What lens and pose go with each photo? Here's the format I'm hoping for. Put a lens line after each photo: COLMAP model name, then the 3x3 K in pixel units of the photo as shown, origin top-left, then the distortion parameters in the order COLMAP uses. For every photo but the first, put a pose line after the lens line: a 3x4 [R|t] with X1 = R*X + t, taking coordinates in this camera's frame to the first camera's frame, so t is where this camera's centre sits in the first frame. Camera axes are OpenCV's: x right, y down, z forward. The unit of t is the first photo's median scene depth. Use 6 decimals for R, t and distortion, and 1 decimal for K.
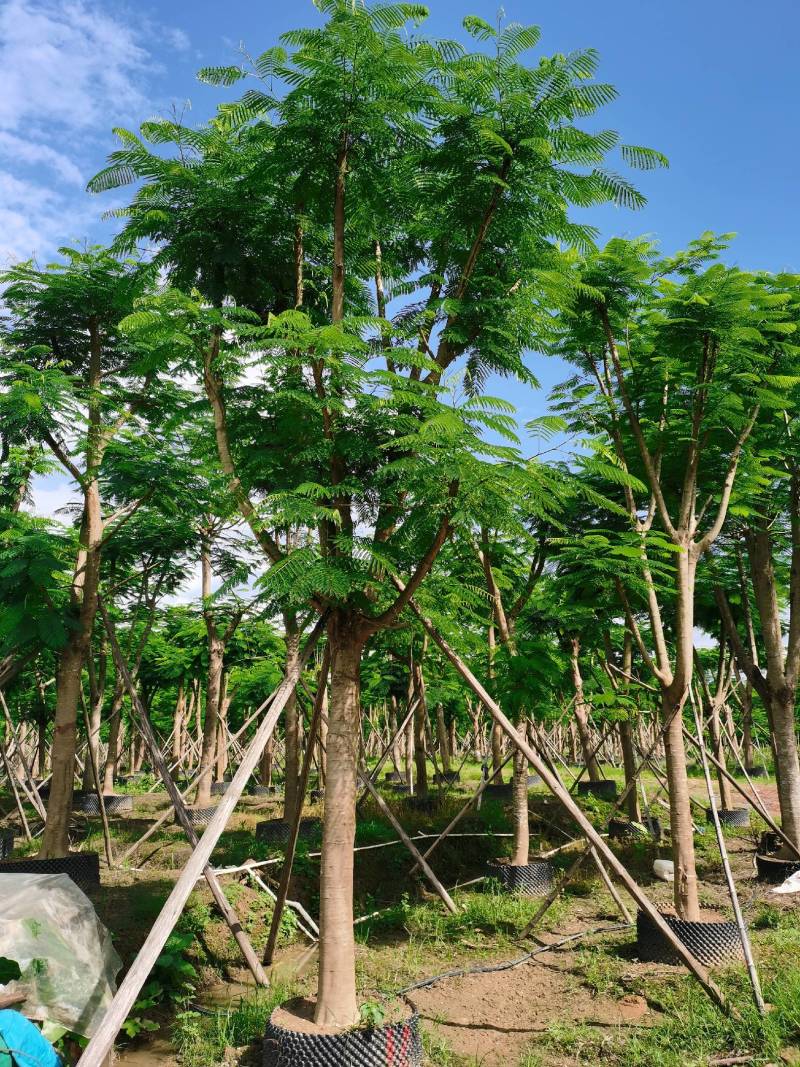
lens RADIAL K [[909.8, 0, 400.0], [0, 909.8, 533.5], [0, 0, 1]] dist [0.106754, -0.101256]
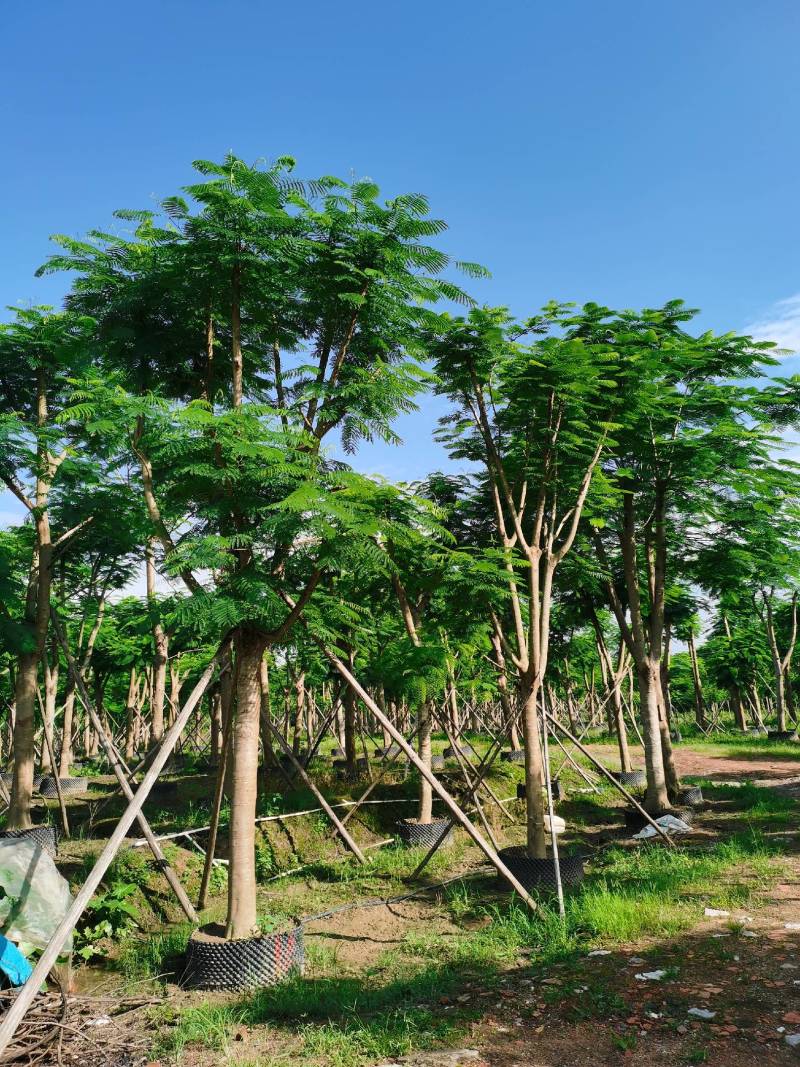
lens RADIAL K [[909.8, 0, 400.0], [0, 909.8, 533.5], [0, 0, 1]] dist [0.106754, -0.101256]
pose [[0.998681, -0.018035, 0.048078, 0.058402], [0.016761, 0.999501, 0.026783, -0.048217], [-0.048538, -0.025942, 0.998484, -0.181655]]
